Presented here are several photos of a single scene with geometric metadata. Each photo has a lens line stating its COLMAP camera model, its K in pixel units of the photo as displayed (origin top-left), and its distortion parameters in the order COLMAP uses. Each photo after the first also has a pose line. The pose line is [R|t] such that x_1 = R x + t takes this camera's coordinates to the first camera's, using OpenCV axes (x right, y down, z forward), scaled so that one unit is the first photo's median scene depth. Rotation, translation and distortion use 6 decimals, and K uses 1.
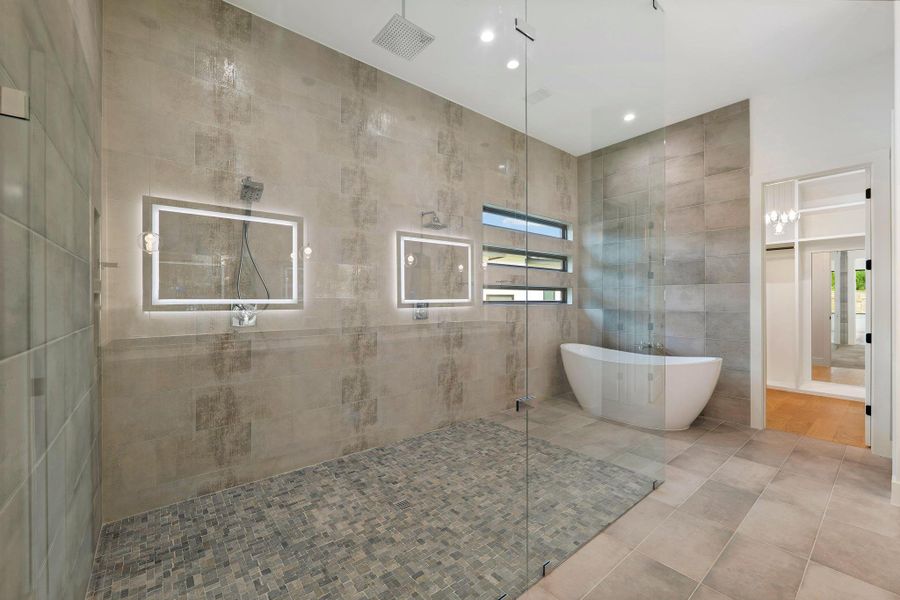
lens RADIAL K [[364.4, 0, 443.3], [0, 364.4, 300.6], [0, 0, 1]] dist [-0.007151, 0.001275]
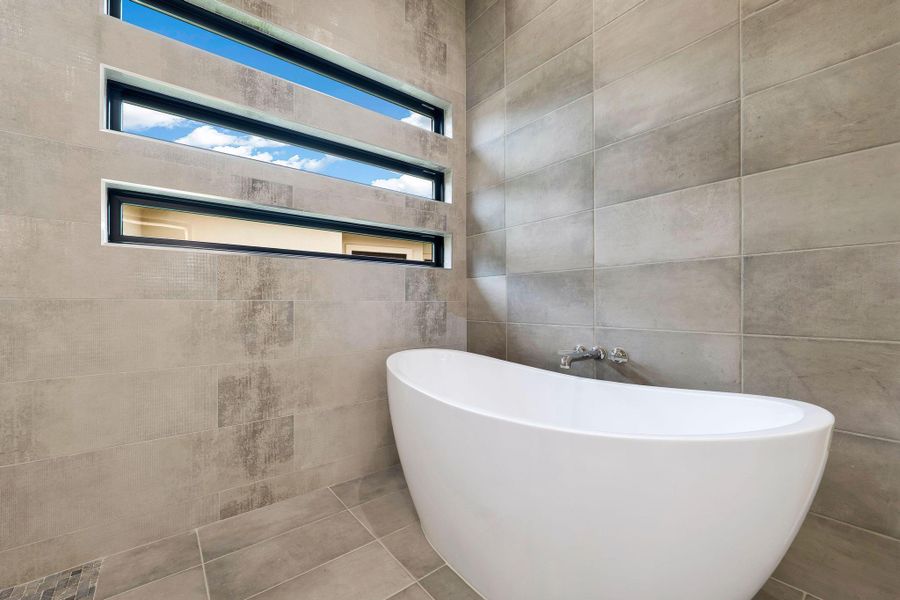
lens RADIAL K [[364.4, 0, 438.5], [0, 364.4, 305.7], [0, 0, 1]] dist [-0.007151, 0.001275]
pose [[0.999982, -0.000966, -0.005911, 0.478864], [0.000991, 0.999990, 0.004267, 0.081770], [0.005907, -0.004273, 0.999973, 0.719374]]
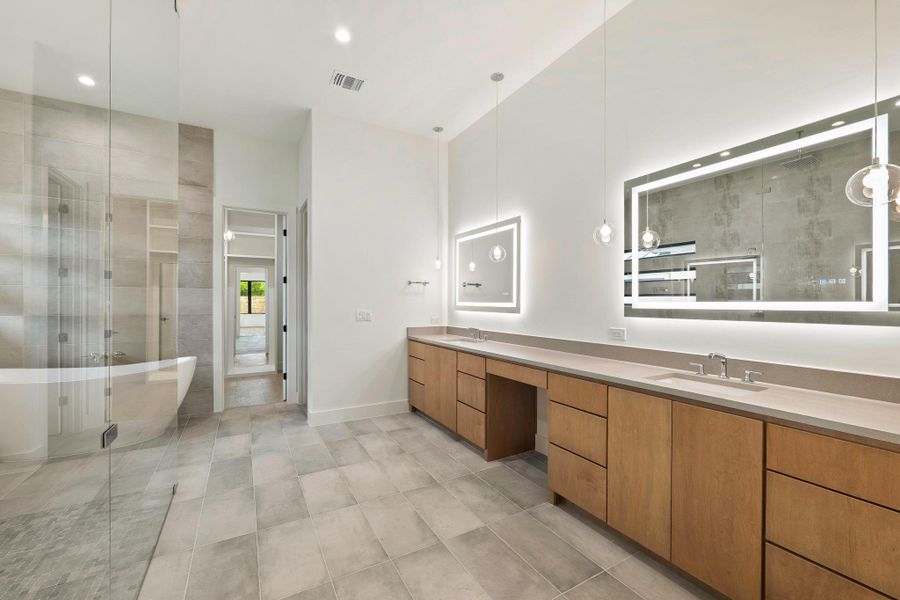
lens RADIAL K [[364.4, 0, 450.0], [0, 364.4, 303.6], [0, 0, 1]] dist [-0.007151, 0.001275]
pose [[0.159542, -0.000313, 0.987191, -0.184422], [0.000250, 1.000000, 0.000277, -0.000144], [-0.987191, 0.000203, 0.159542, 0.065360]]
